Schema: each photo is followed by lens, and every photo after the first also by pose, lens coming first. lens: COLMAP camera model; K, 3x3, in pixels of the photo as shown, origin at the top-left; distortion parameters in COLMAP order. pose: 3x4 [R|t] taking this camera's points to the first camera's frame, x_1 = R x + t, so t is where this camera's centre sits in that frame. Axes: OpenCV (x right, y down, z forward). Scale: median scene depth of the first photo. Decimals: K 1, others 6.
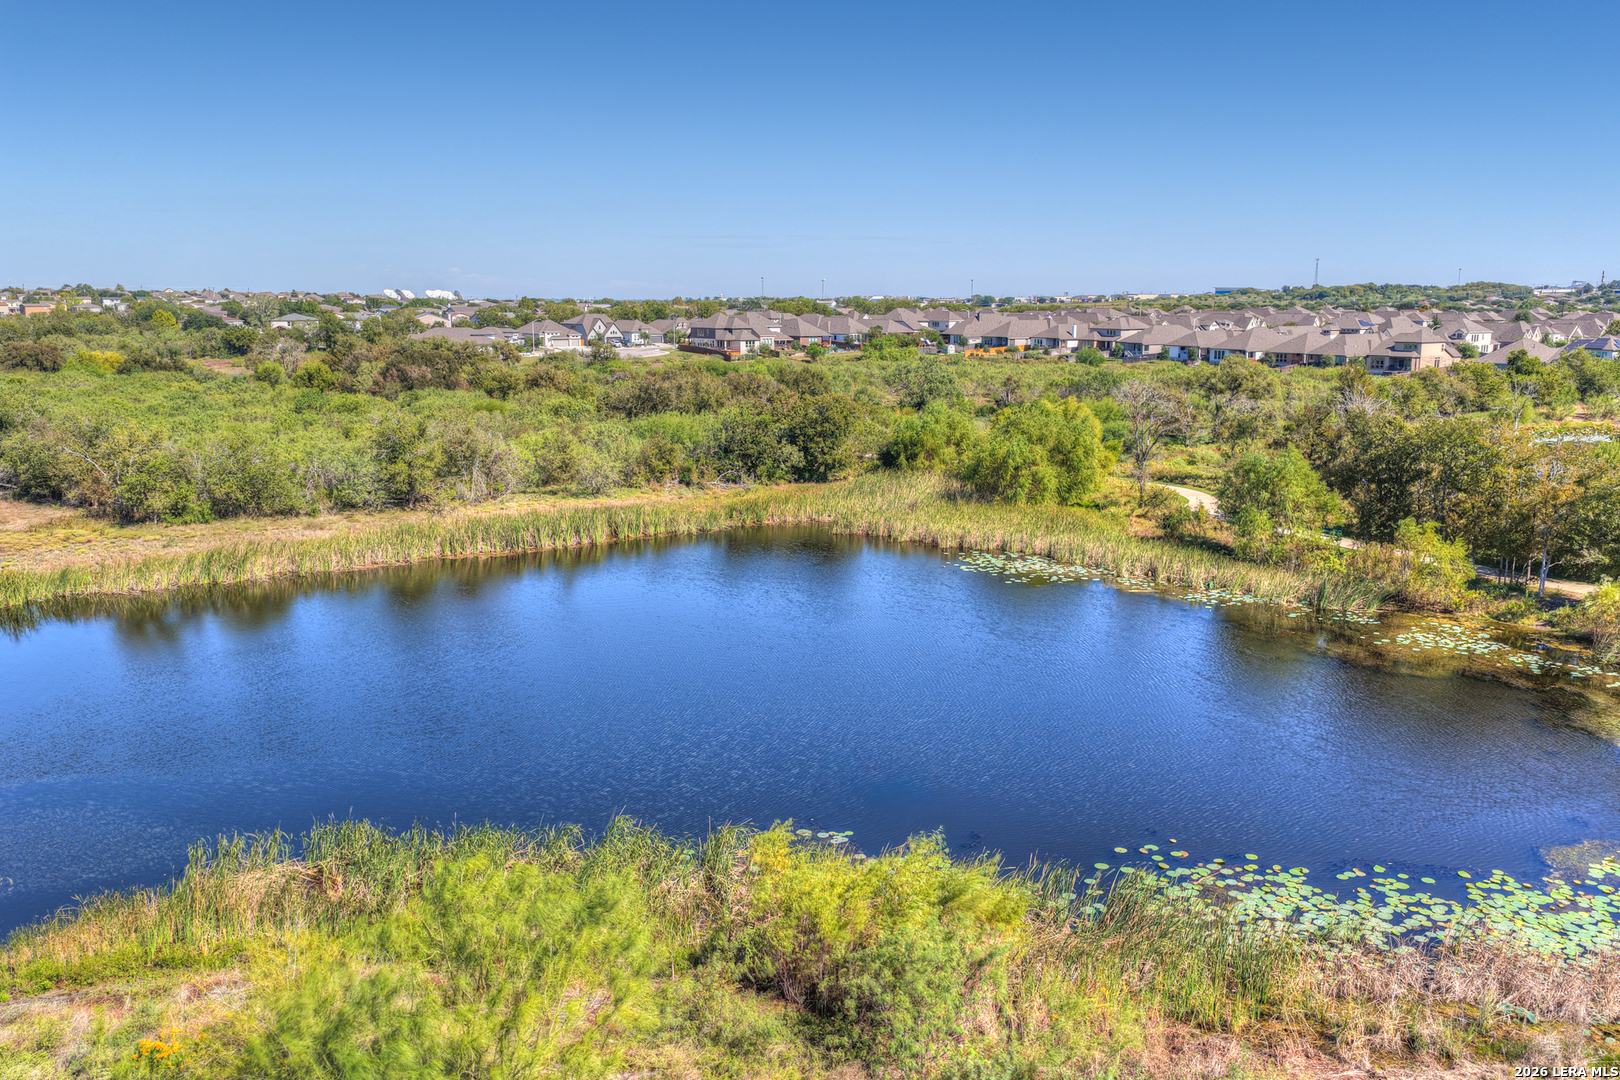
lens RADIAL K [[1343.2, 0, 810.0], [0, 1343.2, 540.0], [0, 0, 1]] dist [-0.017682, 0.047597]
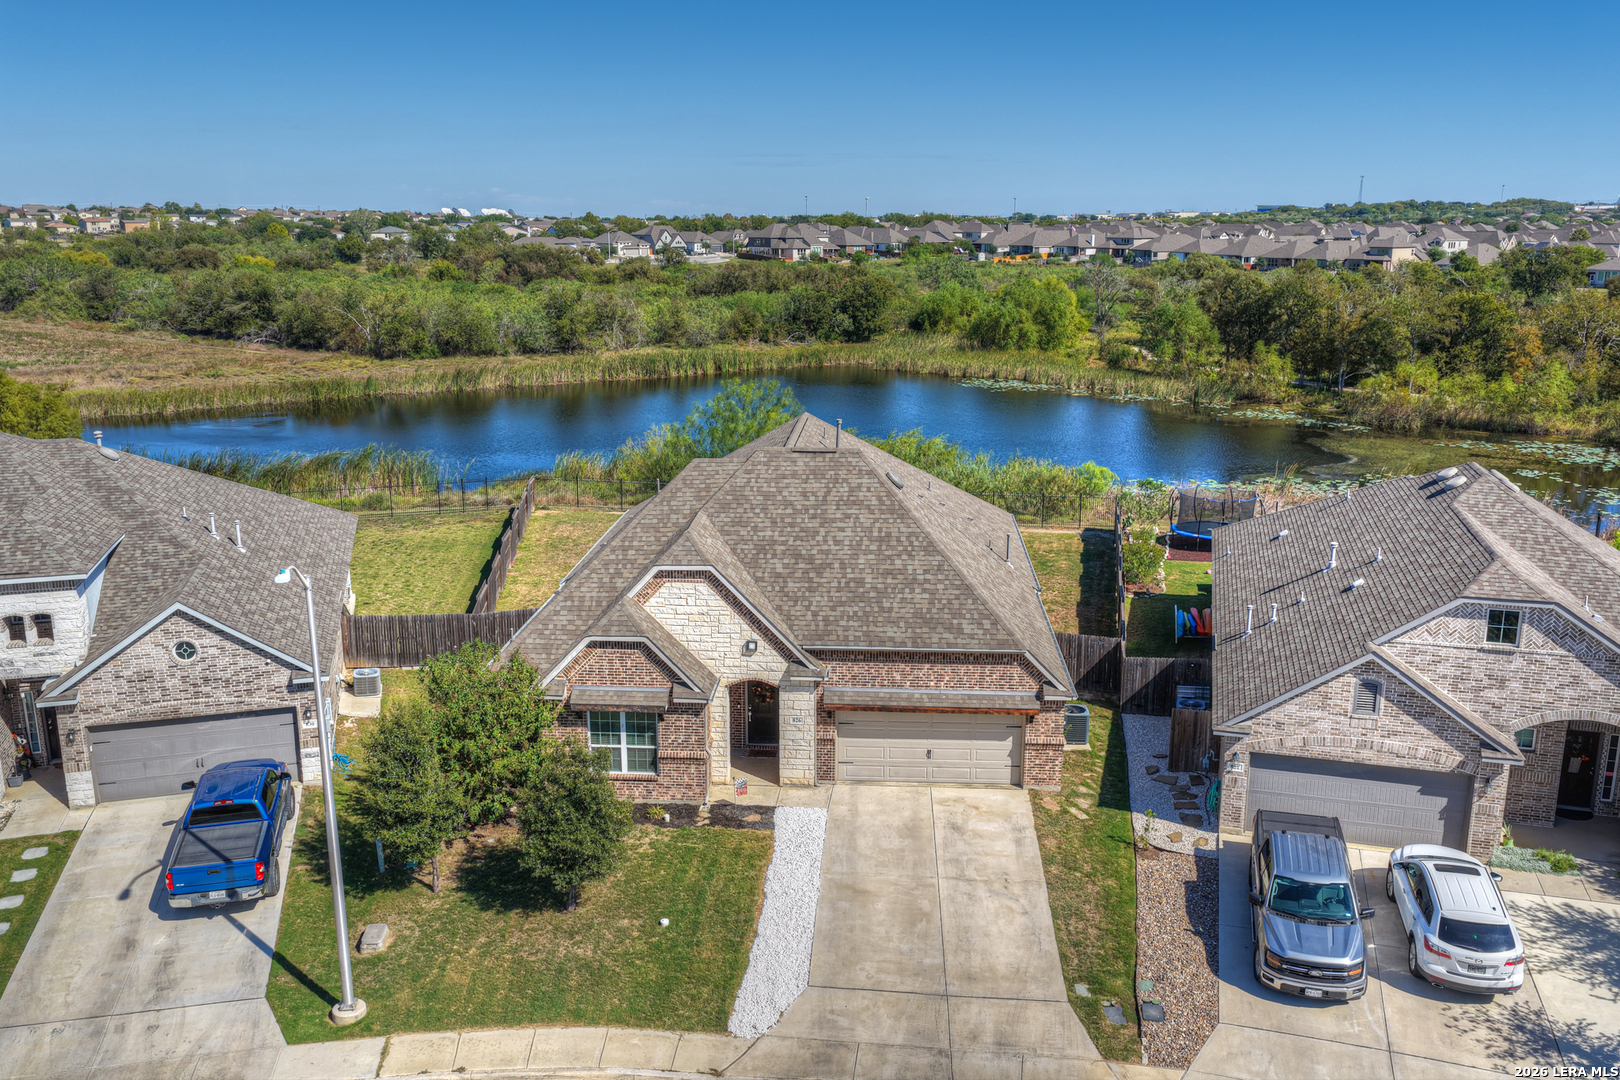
lens RADIAL K [[1343.2, 0, 810.0], [0, 1343.2, 540.0], [0, 0, 1]] dist [-0.017682, 0.047597]
pose [[0.999511, 0.005996, -0.030680, -0.001994], [-0.004232, 0.998352, 0.057235, 0.032716], [0.030972, -0.057077, 0.997889, -0.144064]]
